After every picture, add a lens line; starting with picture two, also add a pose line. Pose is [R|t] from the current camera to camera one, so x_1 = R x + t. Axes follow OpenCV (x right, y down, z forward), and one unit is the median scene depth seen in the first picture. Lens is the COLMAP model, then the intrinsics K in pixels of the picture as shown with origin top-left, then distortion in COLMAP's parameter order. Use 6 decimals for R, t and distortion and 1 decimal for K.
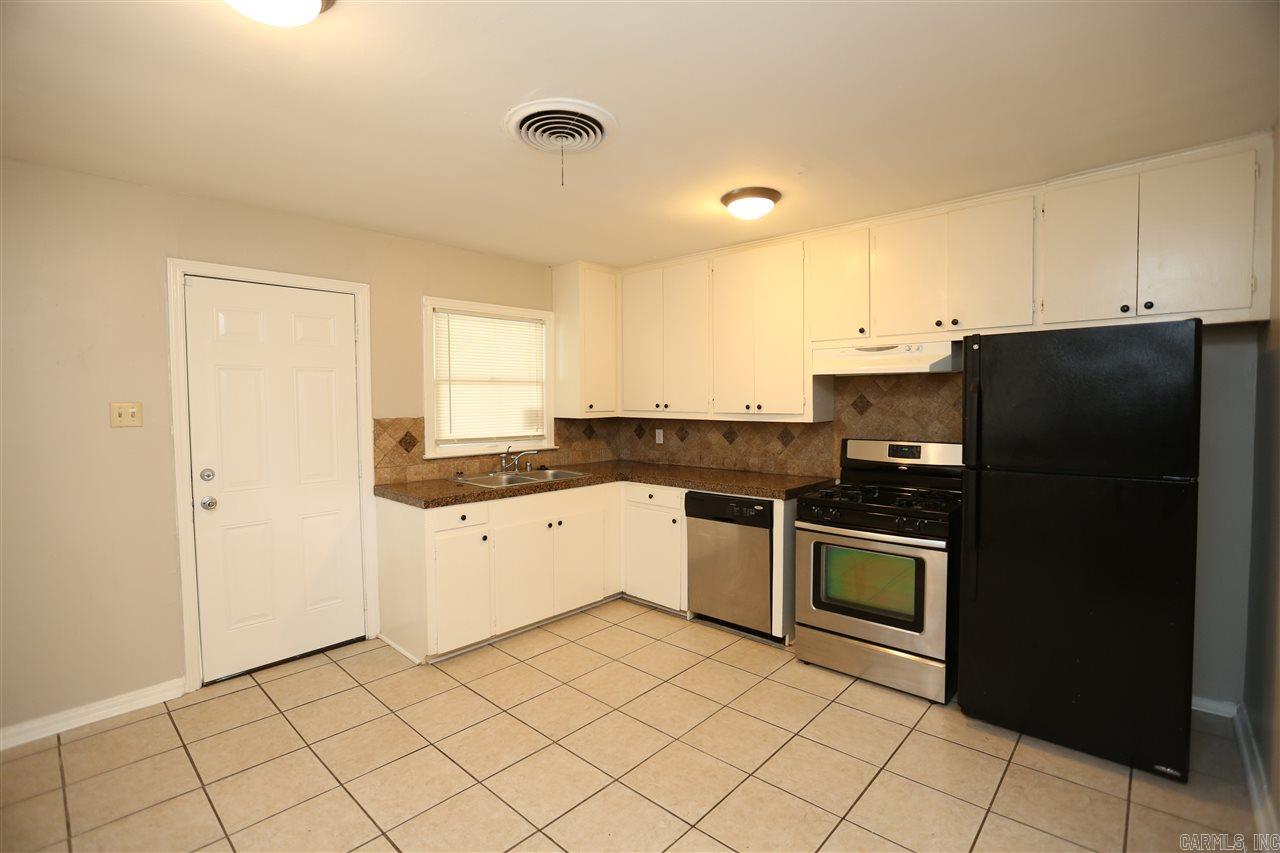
lens RADIAL K [[581.9, 0, 634.4], [0, 581.9, 425.3], [0, 0, 1]] dist [-0.042758, 0.009148]
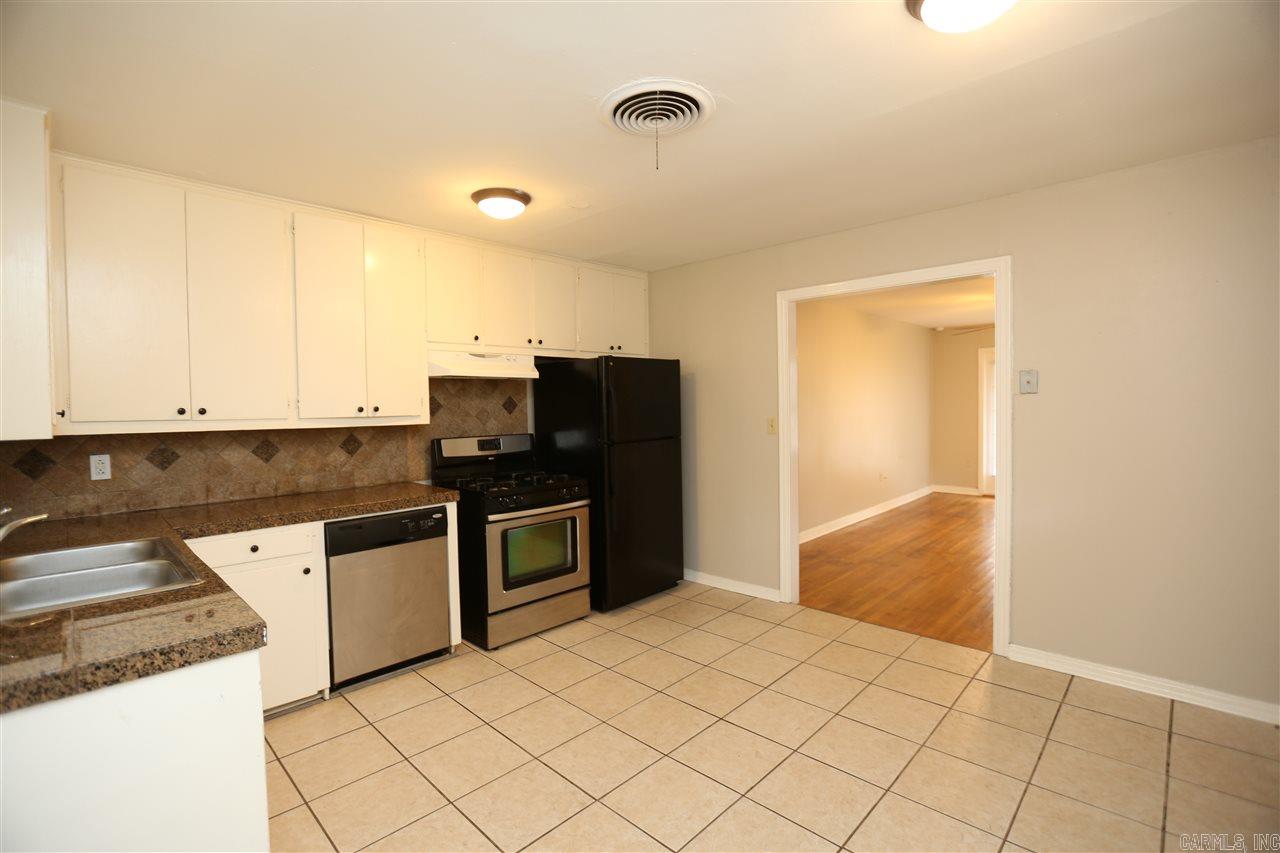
lens RADIAL K [[581.9, 0, 639.7], [0, 581.9, 422.1], [0, 0, 1]] dist [-0.042758, 0.009148]
pose [[0.029666, -0.025493, 0.999235, -0.617386], [0.058112, 0.998028, 0.023736, -0.009468], [-0.997869, 0.057363, 0.031088, 0.568549]]
